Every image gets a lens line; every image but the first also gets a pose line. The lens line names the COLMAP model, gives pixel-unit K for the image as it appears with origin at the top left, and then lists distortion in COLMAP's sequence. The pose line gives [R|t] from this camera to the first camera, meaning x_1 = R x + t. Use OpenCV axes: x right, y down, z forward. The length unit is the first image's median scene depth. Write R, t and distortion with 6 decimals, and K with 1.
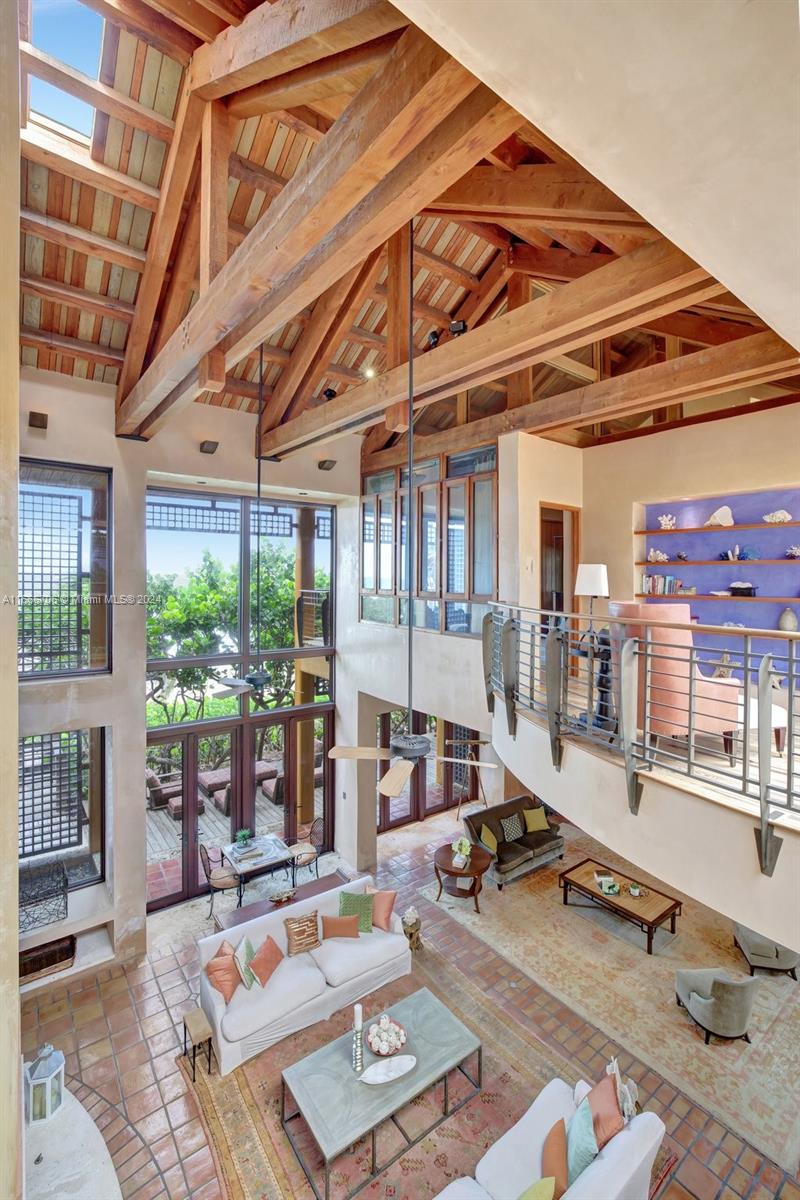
lens RADIAL K [[518.0, 0, 400.8], [0, 518.0, 586.3], [0, 0, 1]] dist [-0.008880, 0.000002]
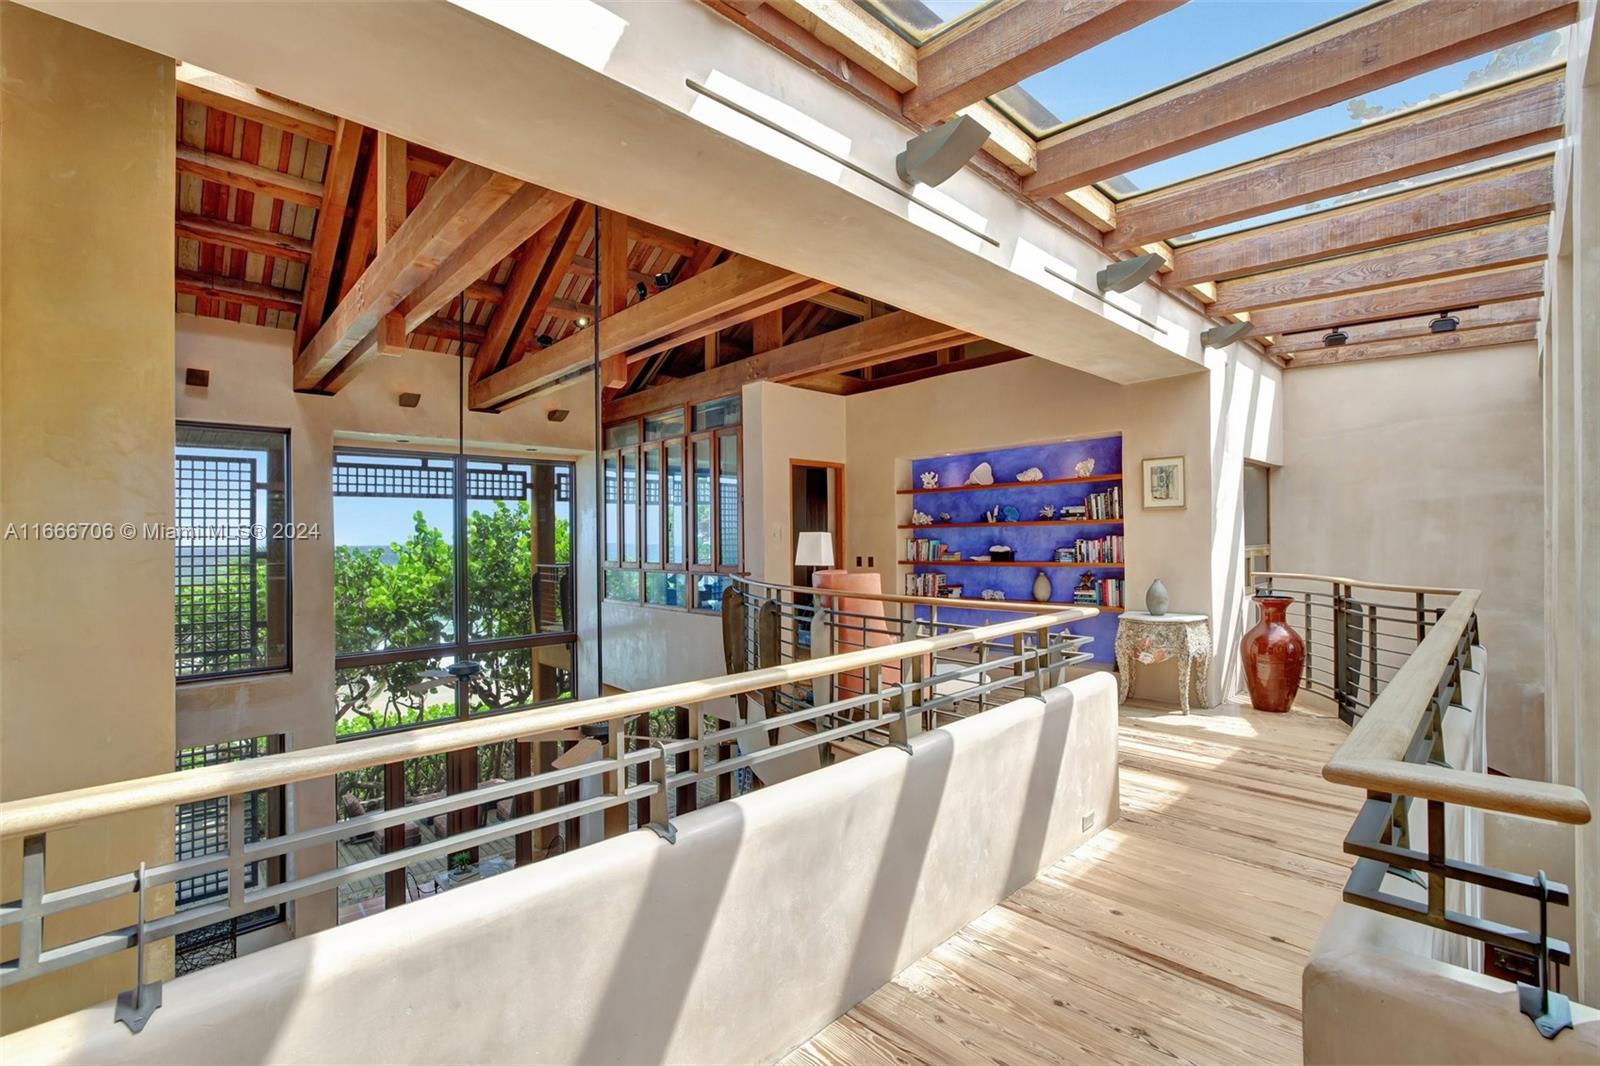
lens RADIAL K [[694.5, 0, 742.6], [0, 694.5, 535.7], [0, 0, 1]] dist [-0.001019, -0.000099]
pose [[0.998562, -0.022669, 0.048579, 0.123947], [0.023994, 0.999351, -0.026881, -0.003325], [-0.047938, 0.028008, 0.998458, -0.167725]]
